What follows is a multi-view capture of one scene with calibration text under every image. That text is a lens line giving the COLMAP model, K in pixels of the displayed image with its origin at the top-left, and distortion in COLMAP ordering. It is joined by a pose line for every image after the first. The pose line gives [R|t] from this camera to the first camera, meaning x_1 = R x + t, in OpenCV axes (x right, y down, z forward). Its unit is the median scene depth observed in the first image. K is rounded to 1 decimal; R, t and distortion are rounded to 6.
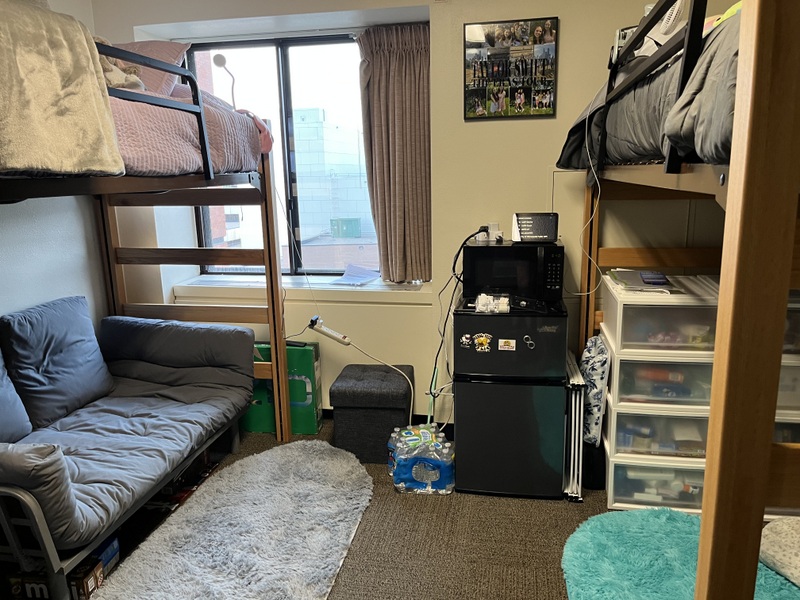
lens RADIAL K [[601.3, 0, 407.2], [0, 601.3, 303.4], [0, 0, 1]] dist [0.057971, -0.086216]
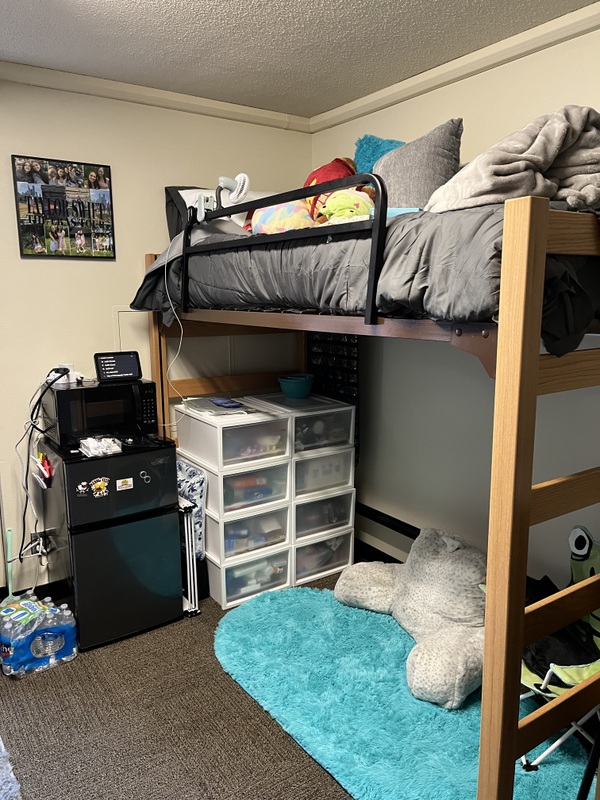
lens RADIAL K [[601.3, 0, 294.5], [0, 601.3, 402.7], [0, 0, 1]] dist [0.057971, -0.086216]
pose [[0.709863, -0.108995, 0.695855, -0.299089], [0.141250, 0.989913, 0.010961, -0.034238], [-0.690031, 0.090509, 0.718098, 0.066130]]
